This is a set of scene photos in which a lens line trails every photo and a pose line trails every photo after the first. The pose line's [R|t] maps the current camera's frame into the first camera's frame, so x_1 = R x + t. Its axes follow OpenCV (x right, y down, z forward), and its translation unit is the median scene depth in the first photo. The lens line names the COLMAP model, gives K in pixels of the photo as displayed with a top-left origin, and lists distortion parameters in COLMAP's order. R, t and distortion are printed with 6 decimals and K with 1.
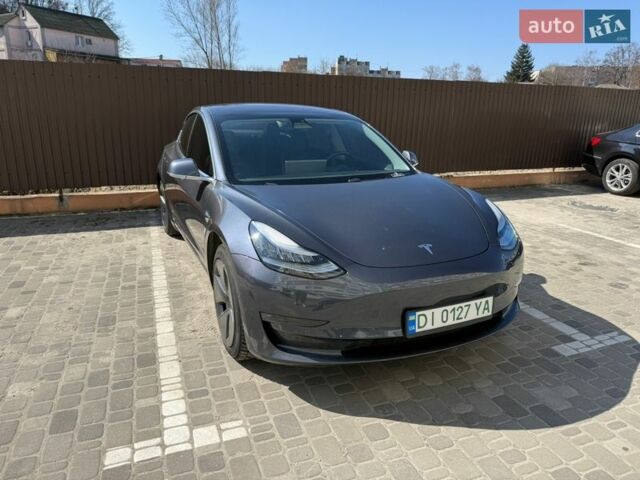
lens RADIAL K [[446.4, 0, 320.0], [0, 446.4, 240.0], [0, 0, 1]] dist [0.047007, -0.051922]
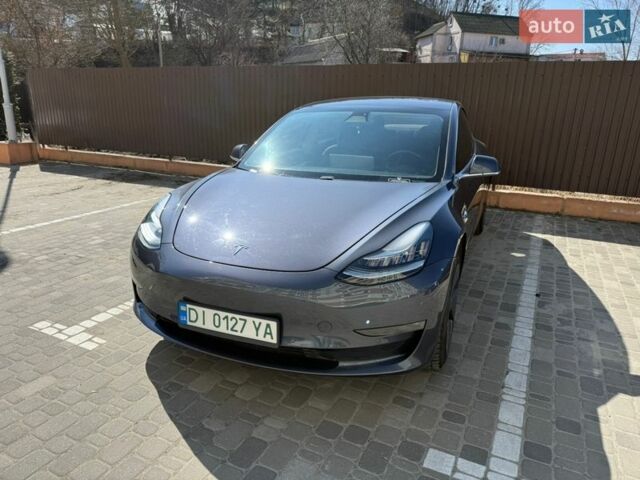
lens RADIAL K [[446.4, 0, 320.0], [0, 446.4, 240.0], [0, 0, 1]] dist [0.047007, -0.051922]
pose [[0.681980, 0.216965, -0.698448, 0.927215], [-0.213688, 0.972425, 0.093422, -0.112280], [0.699457, 0.085538, 0.709537, 0.423406]]
